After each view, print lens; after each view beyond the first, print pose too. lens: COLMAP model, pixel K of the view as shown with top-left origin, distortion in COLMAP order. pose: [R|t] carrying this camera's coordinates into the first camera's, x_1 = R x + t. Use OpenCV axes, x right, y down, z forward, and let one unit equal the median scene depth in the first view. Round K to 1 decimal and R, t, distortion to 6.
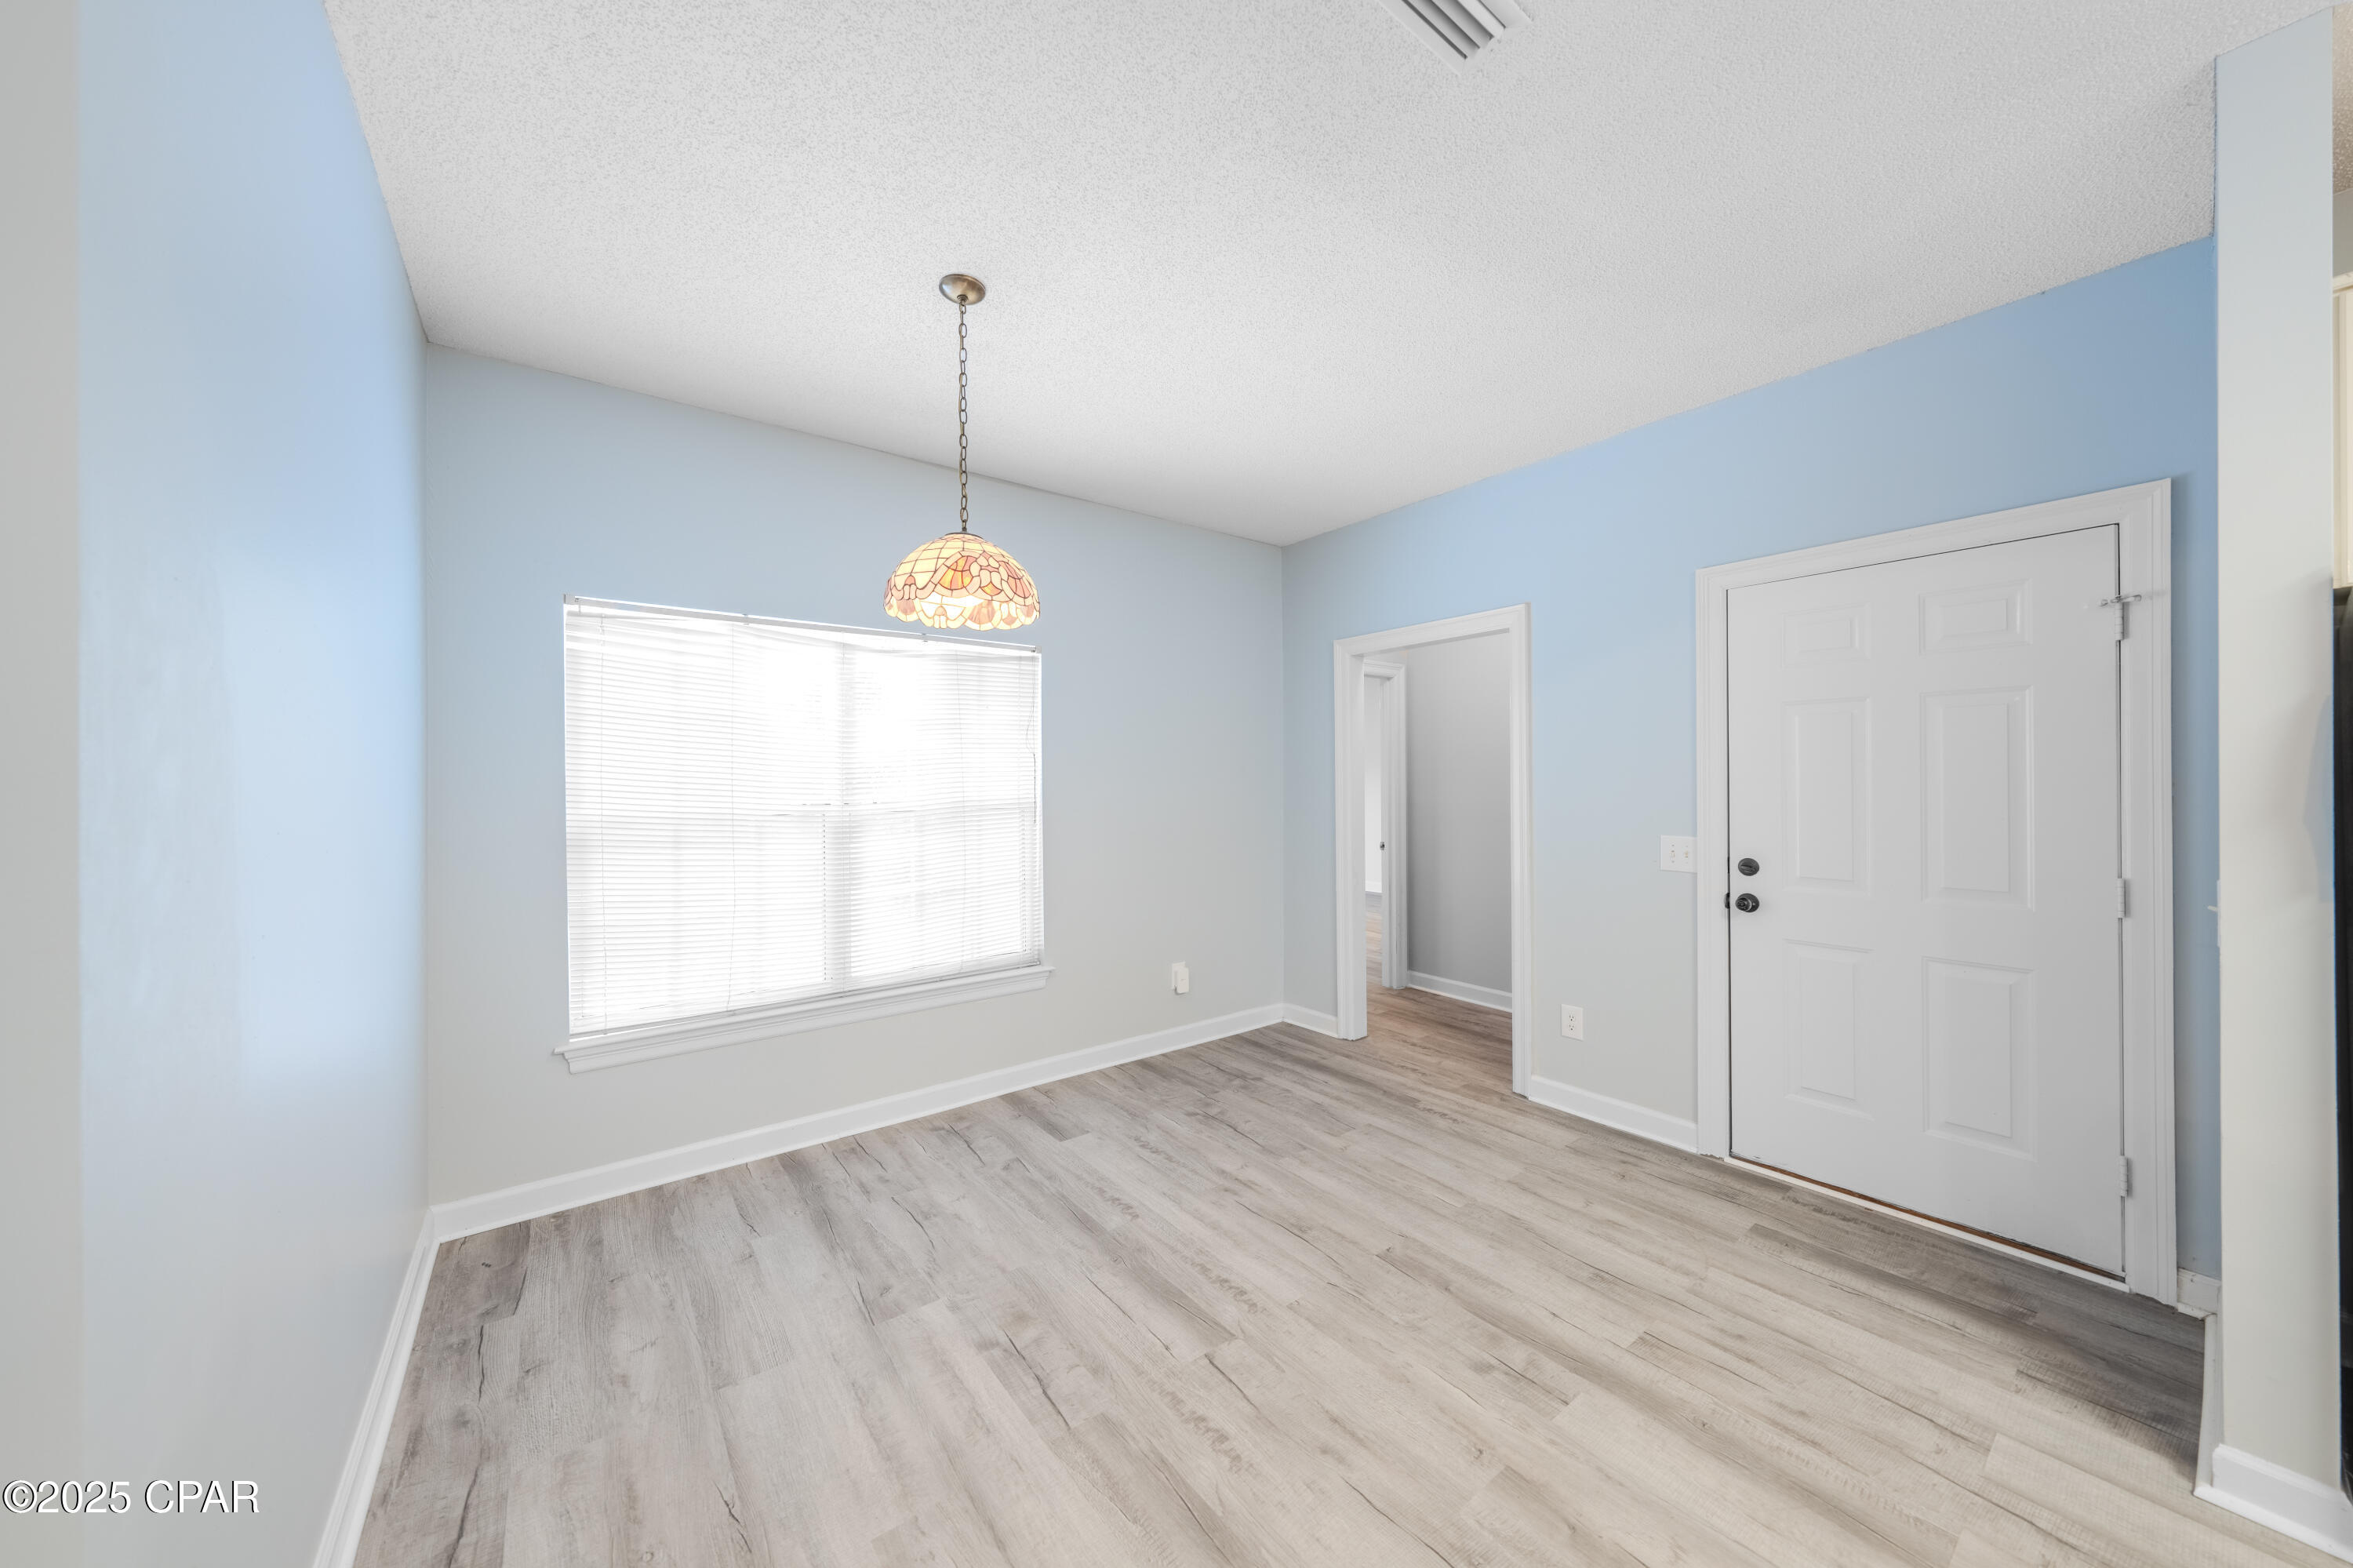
lens RADIAL K [[804.7, 0, 1167.1], [0, 804.7, 779.7], [0, 0, 1]] dist [0.001556, -0.000408]
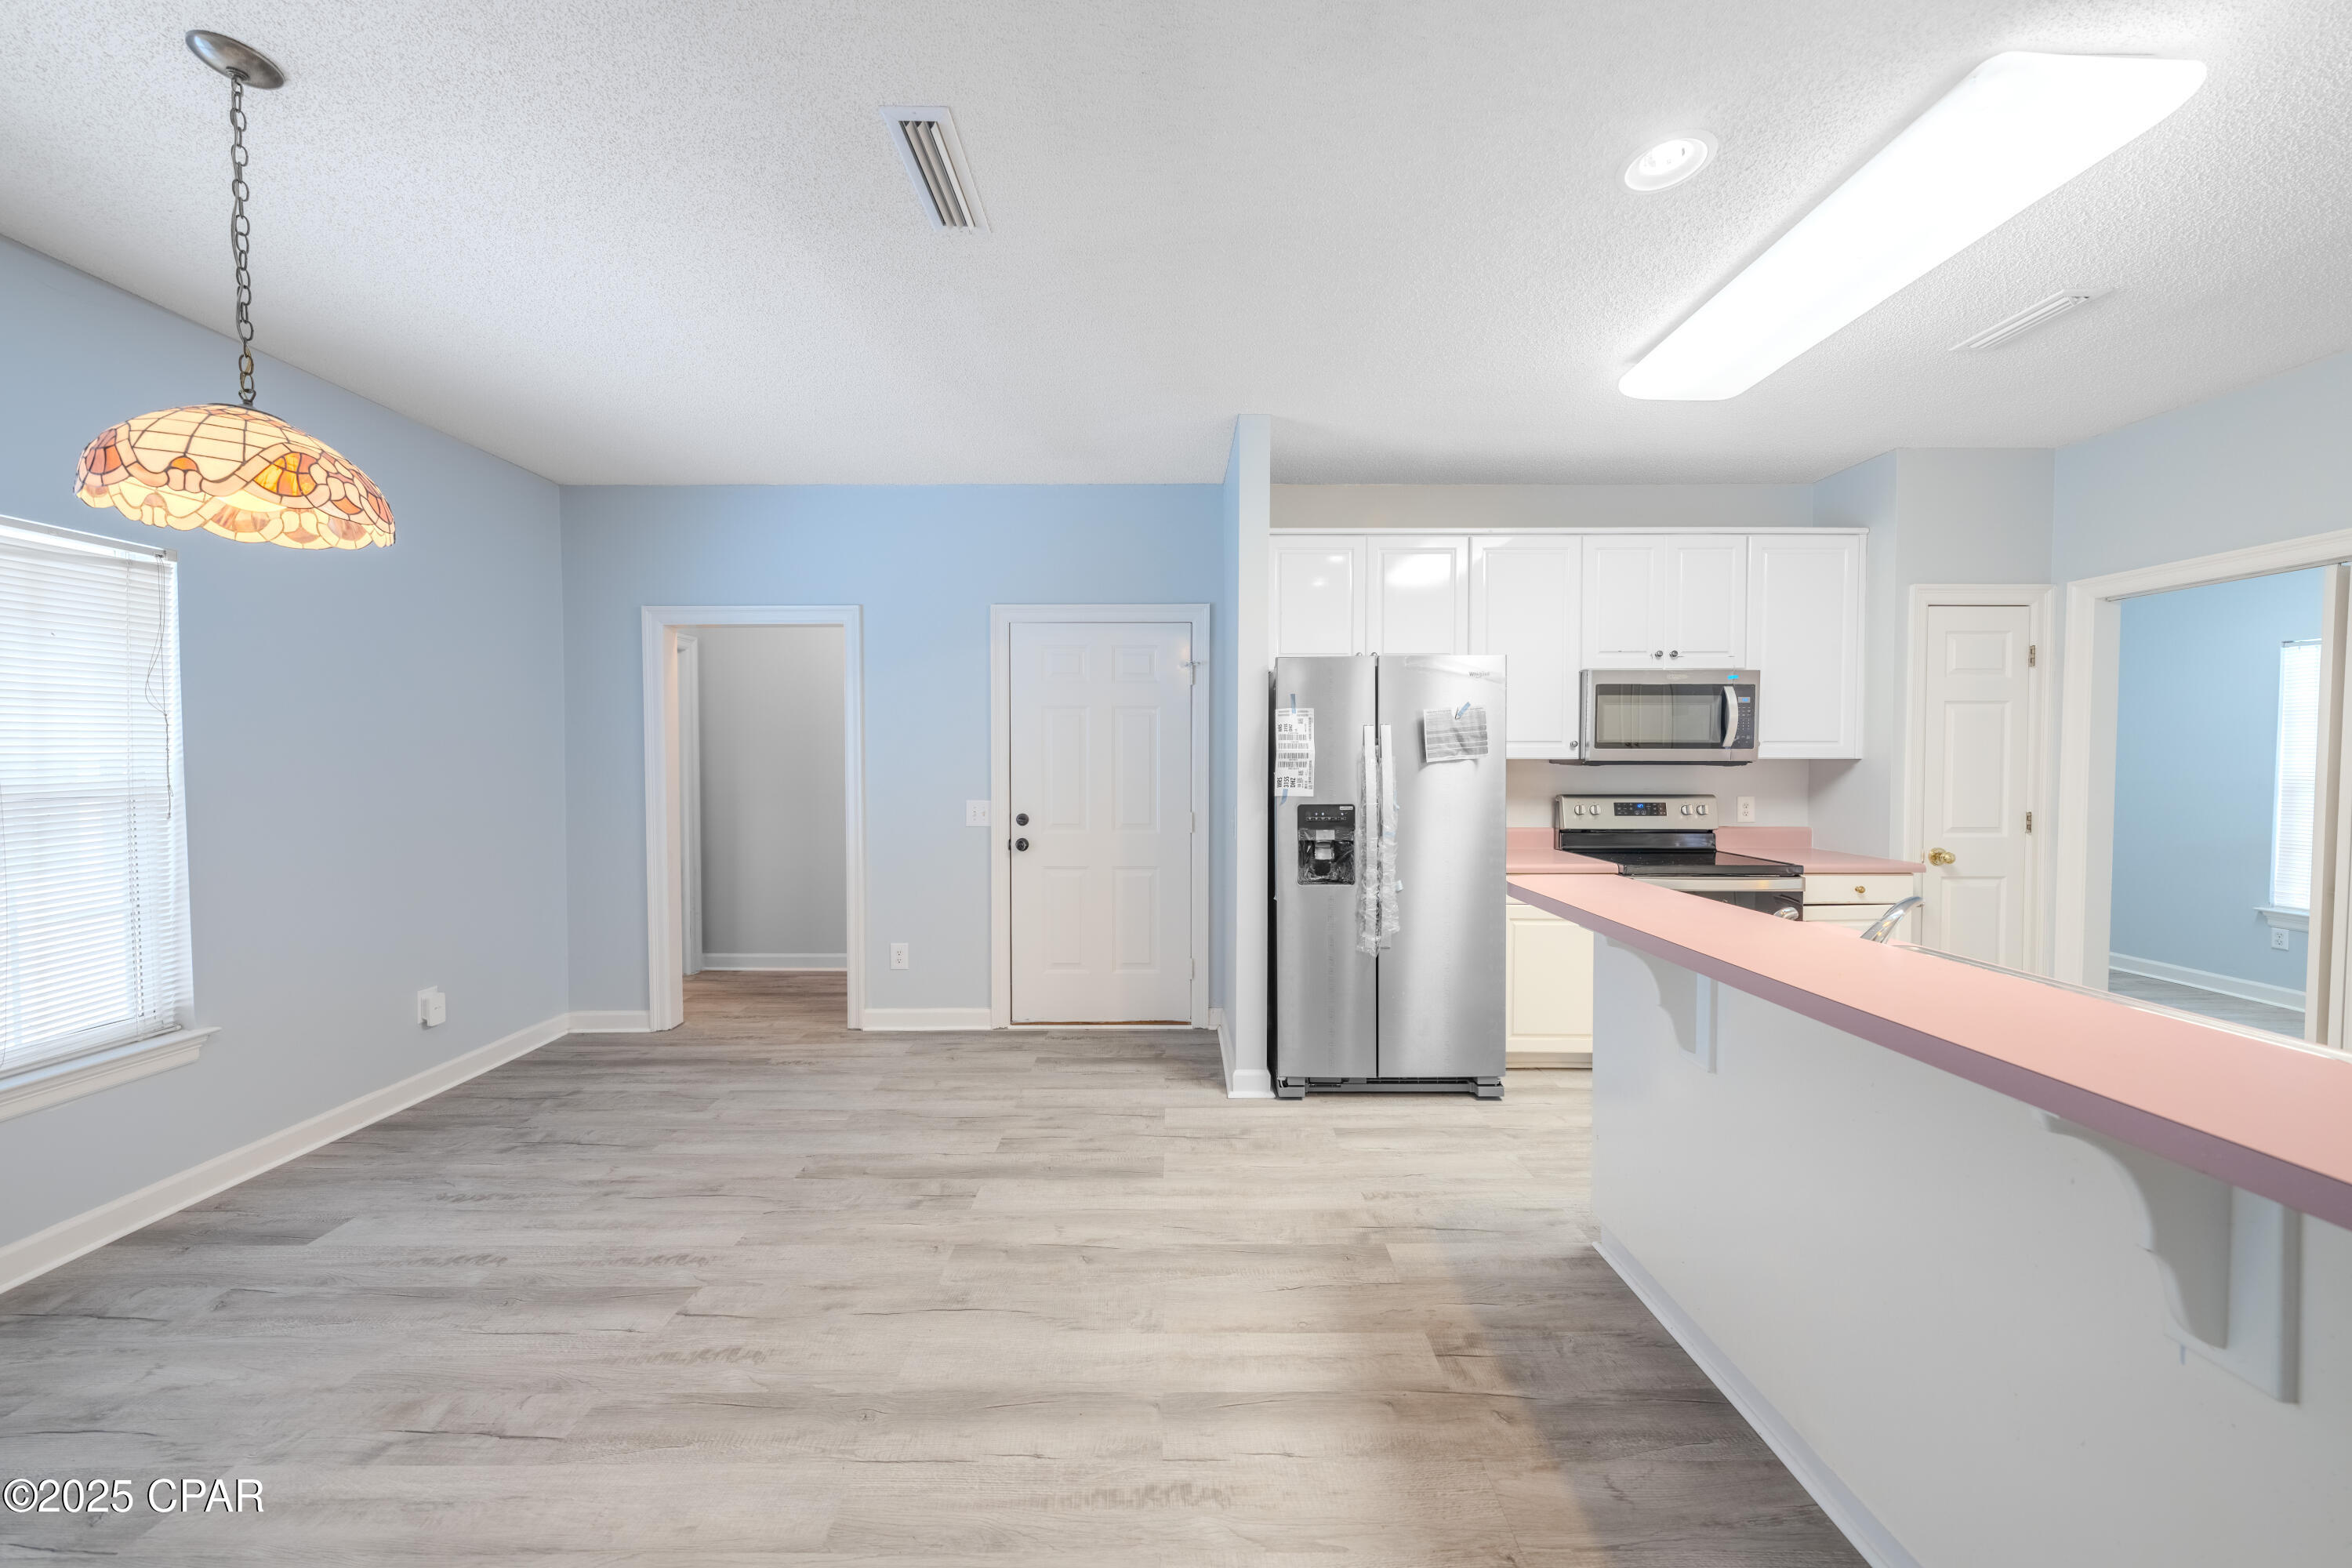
lens RADIAL K [[804.3, 0, 1172.0], [0, 804.3, 781.1], [0, 0, 1]] dist [0.001556, -0.000408]
pose [[0.605945, -0.015777, 0.795350, -0.271988], [-0.005172, 0.999704, 0.023771, 0.004689], [-0.795490, -0.018518, 0.605684, -0.081434]]
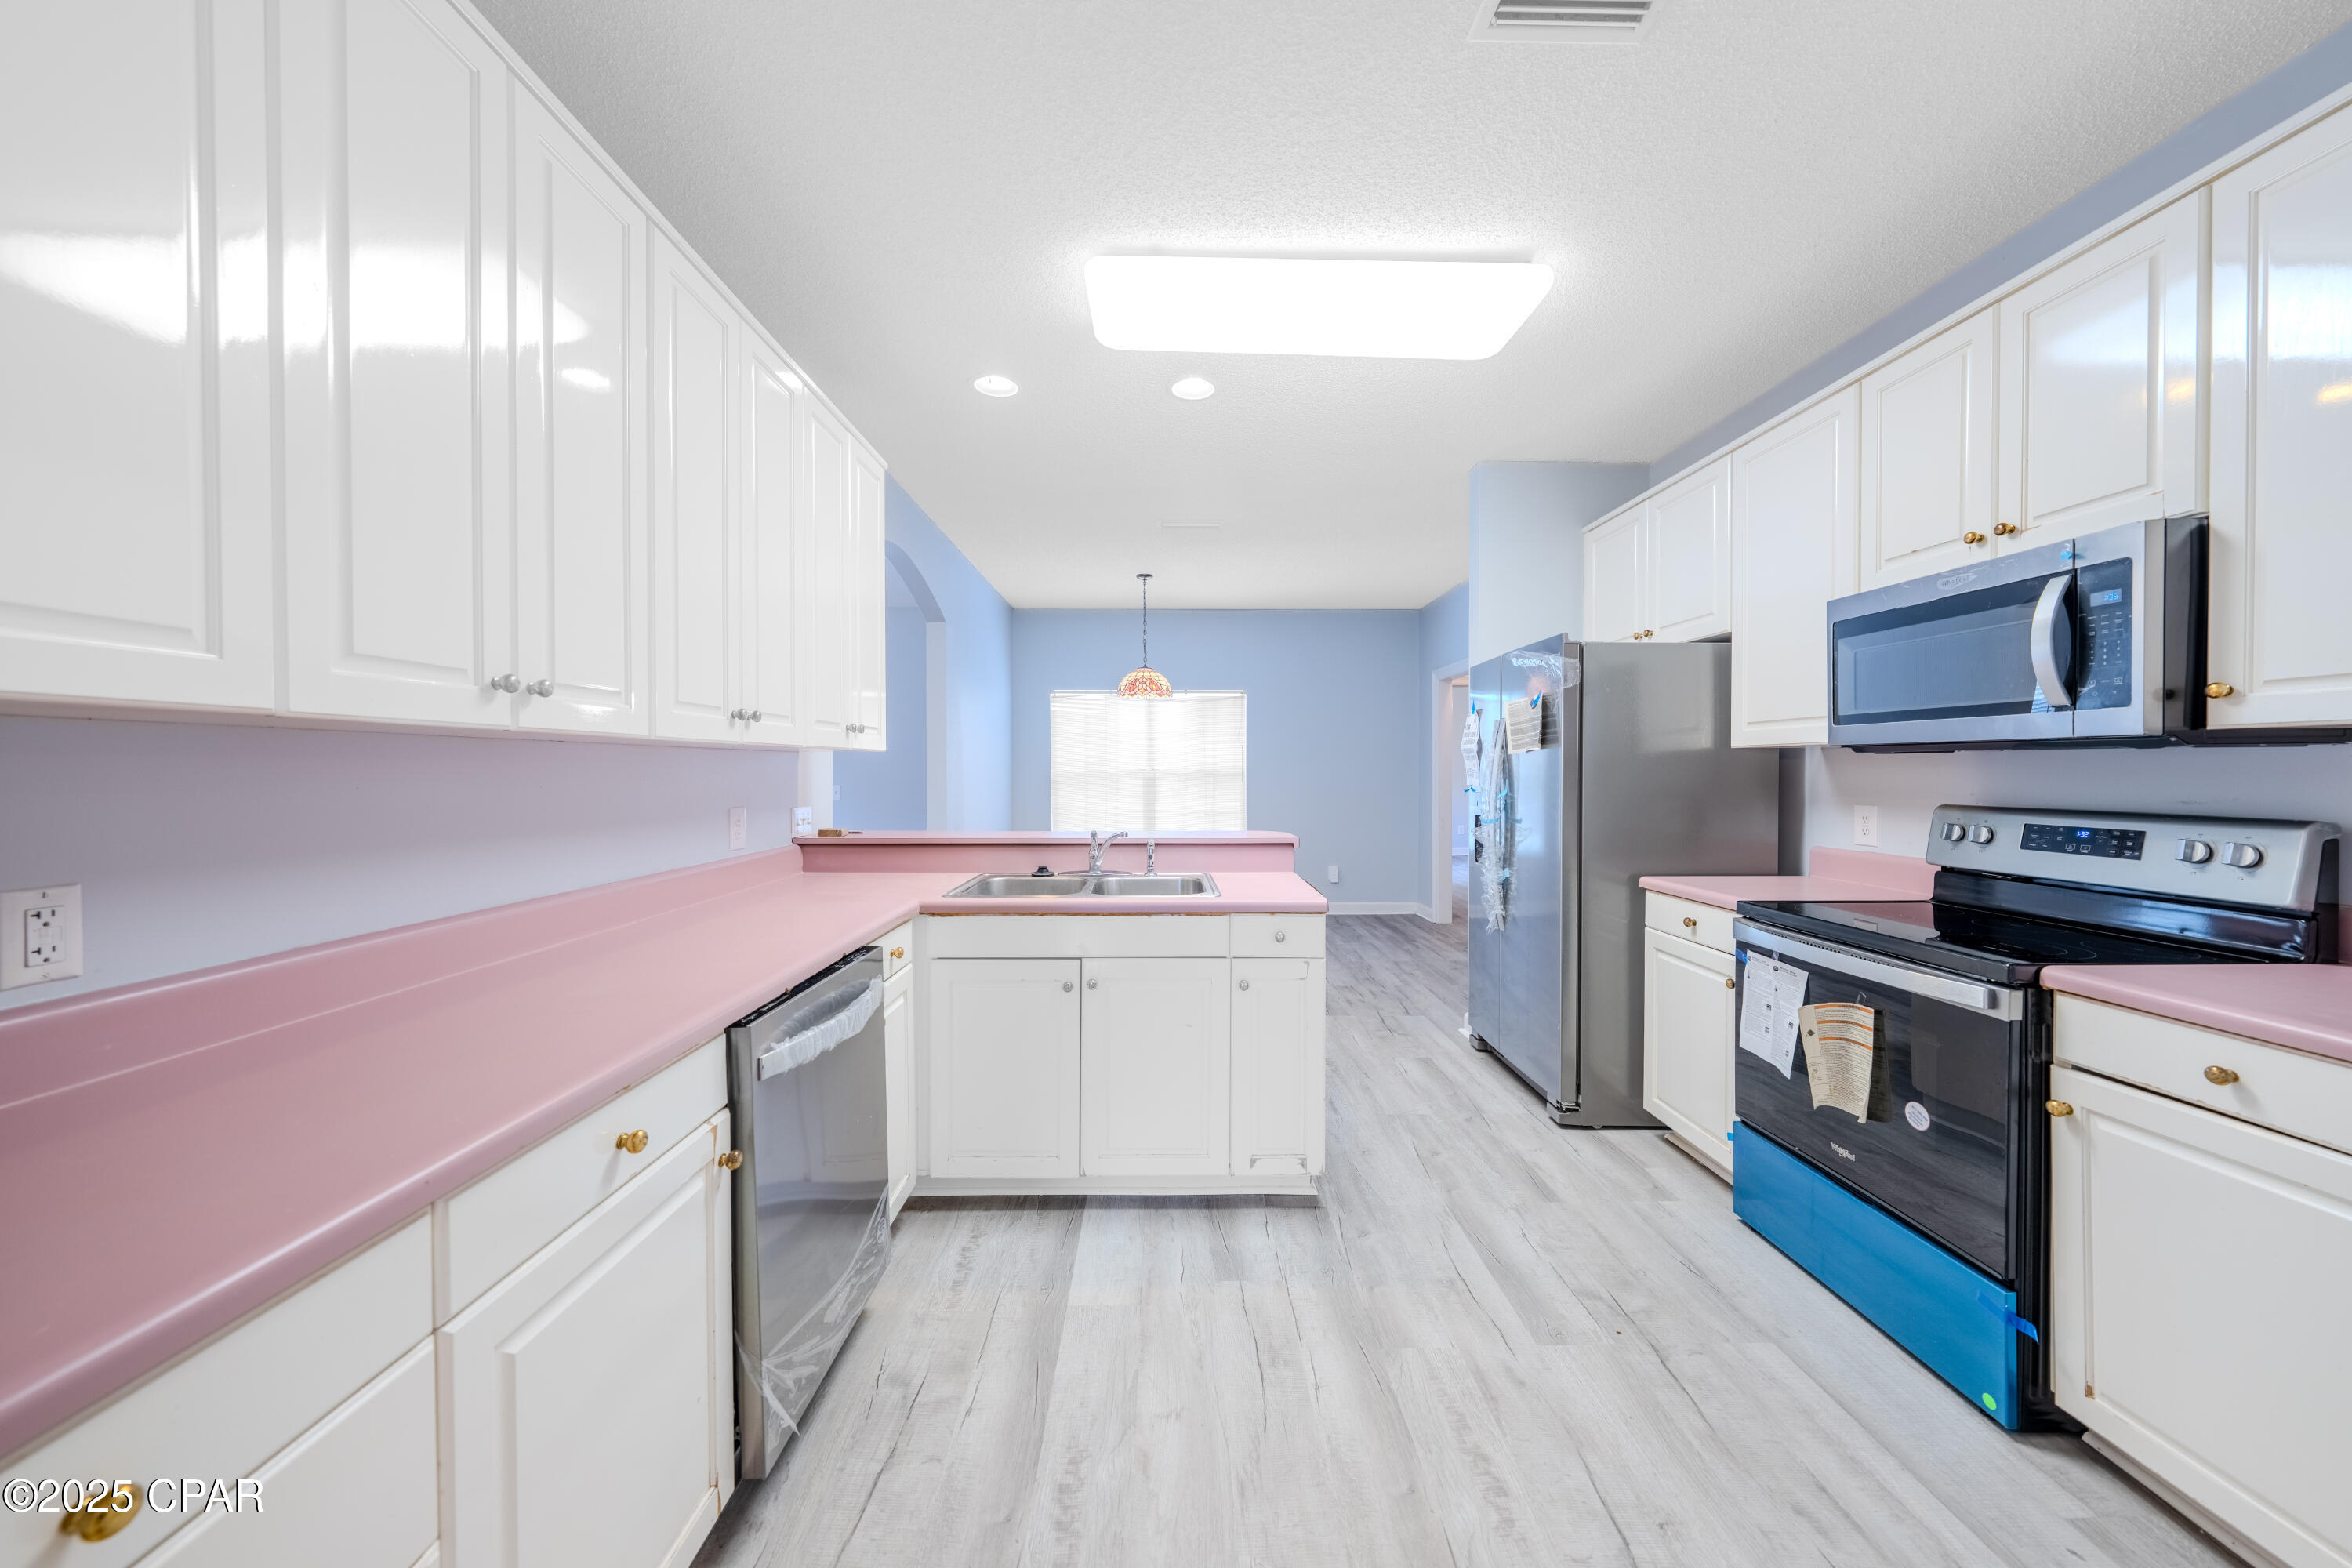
lens RADIAL K [[804.3, 0, 1171.2], [0, 804.3, 780.5], [0, 0, 1]] dist [0.001556, -0.000408]
pose [[0.799363, 0.010723, -0.600752, 1.192453], [0.000931, 0.999817, 0.019084, 0.018994], [0.600847, -0.015814, 0.799207, -0.920008]]
